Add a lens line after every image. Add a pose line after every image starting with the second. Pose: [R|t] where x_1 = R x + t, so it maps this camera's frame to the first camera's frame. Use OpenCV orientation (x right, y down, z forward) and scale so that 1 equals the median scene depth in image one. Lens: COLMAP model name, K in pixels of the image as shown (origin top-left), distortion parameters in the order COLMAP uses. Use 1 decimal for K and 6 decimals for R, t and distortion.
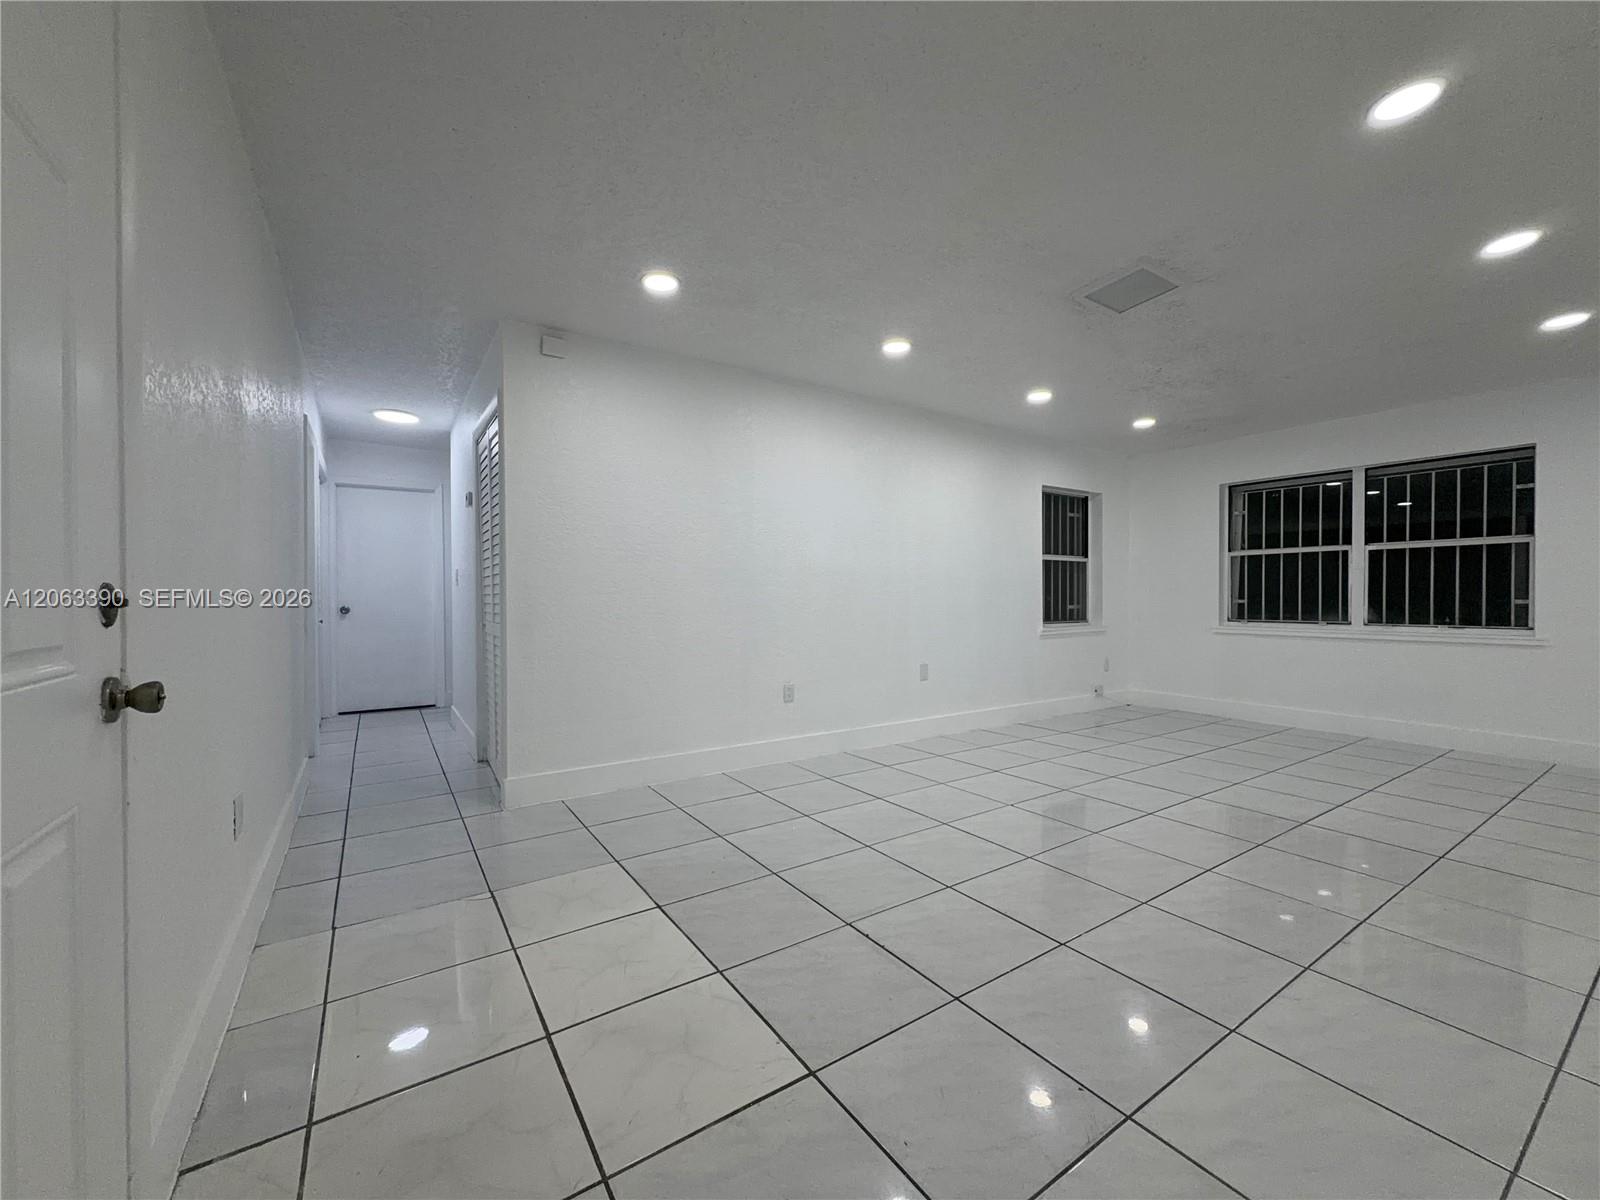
lens RADIAL K [[639.1, 0, 802.5], [0, 639.1, 598.3], [0, 0, 1]] dist [0.000800, 0.000510]
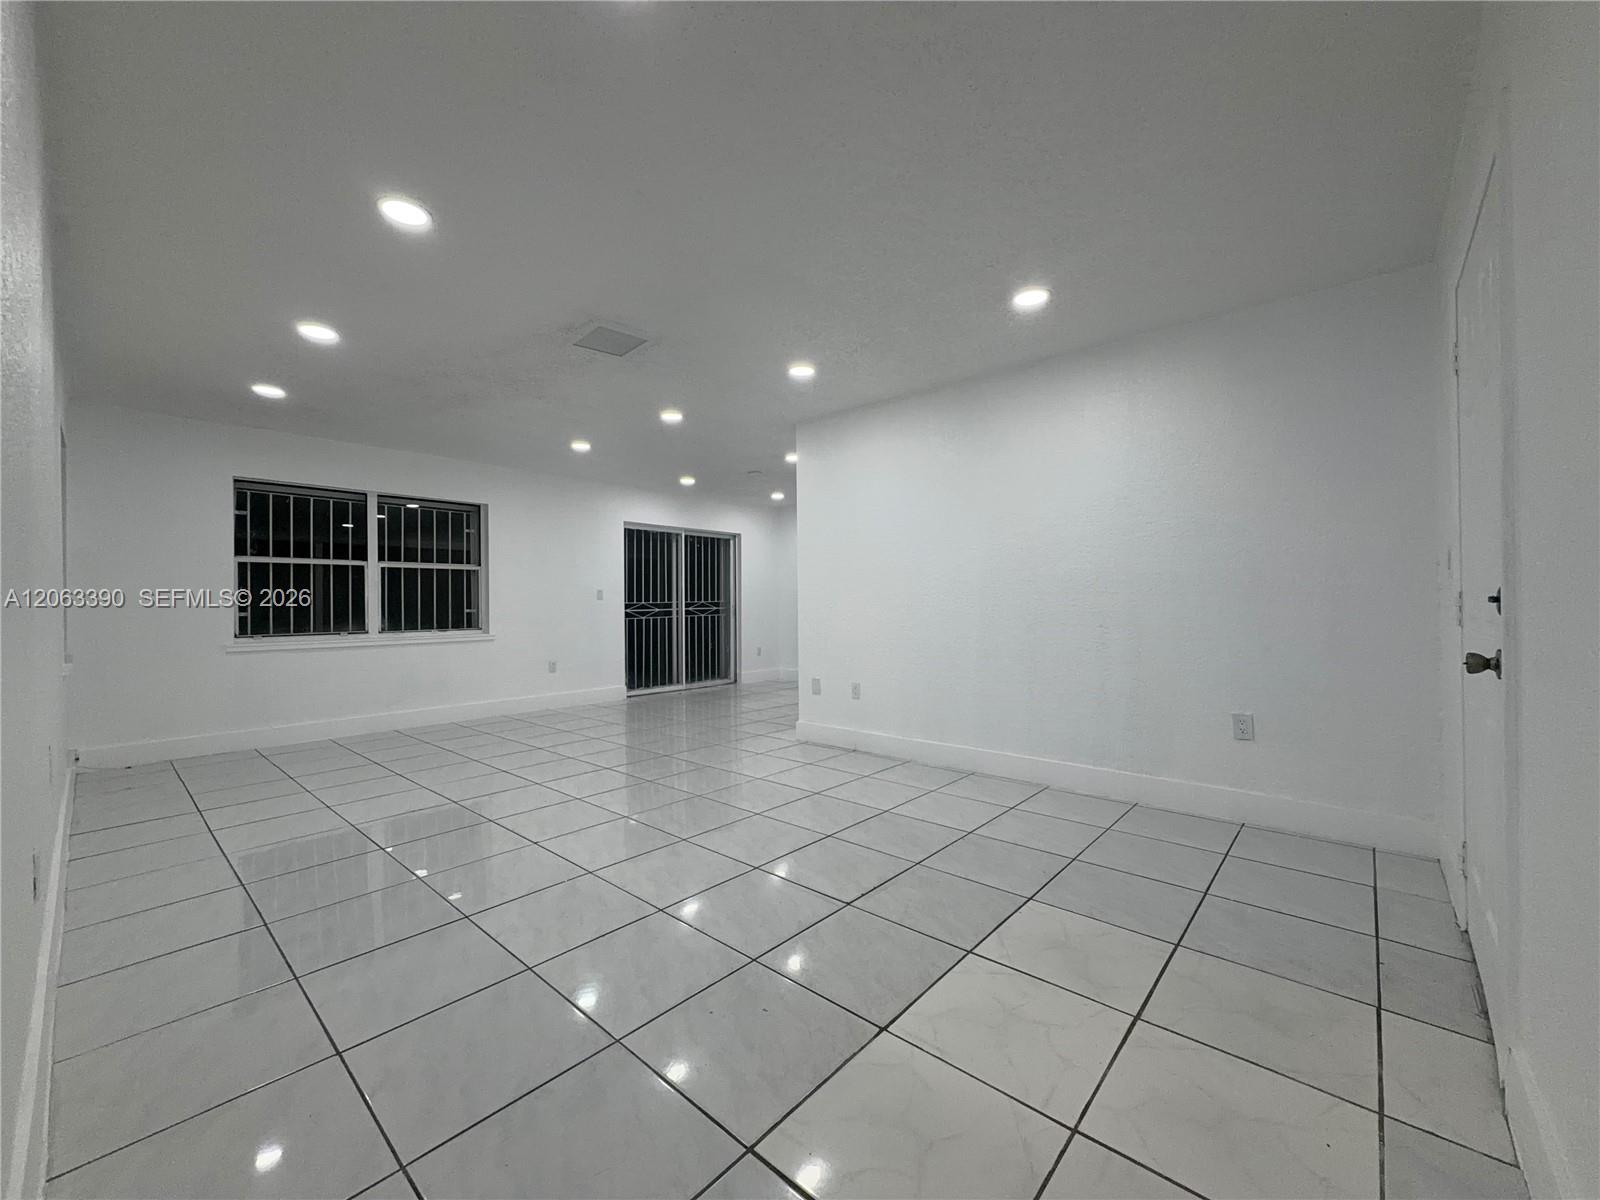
lens RADIAL K [[639.1, 0, 799.5], [0, 639.1, 600.1], [0, 0, 1]] dist [0.000800, 0.000510]
pose [[-0.250680, 0.008171, 0.968035, -0.402057], [0.012315, 0.999910, -0.005251, -0.001254], [-0.967992, 0.010605, -0.250759, 0.562439]]
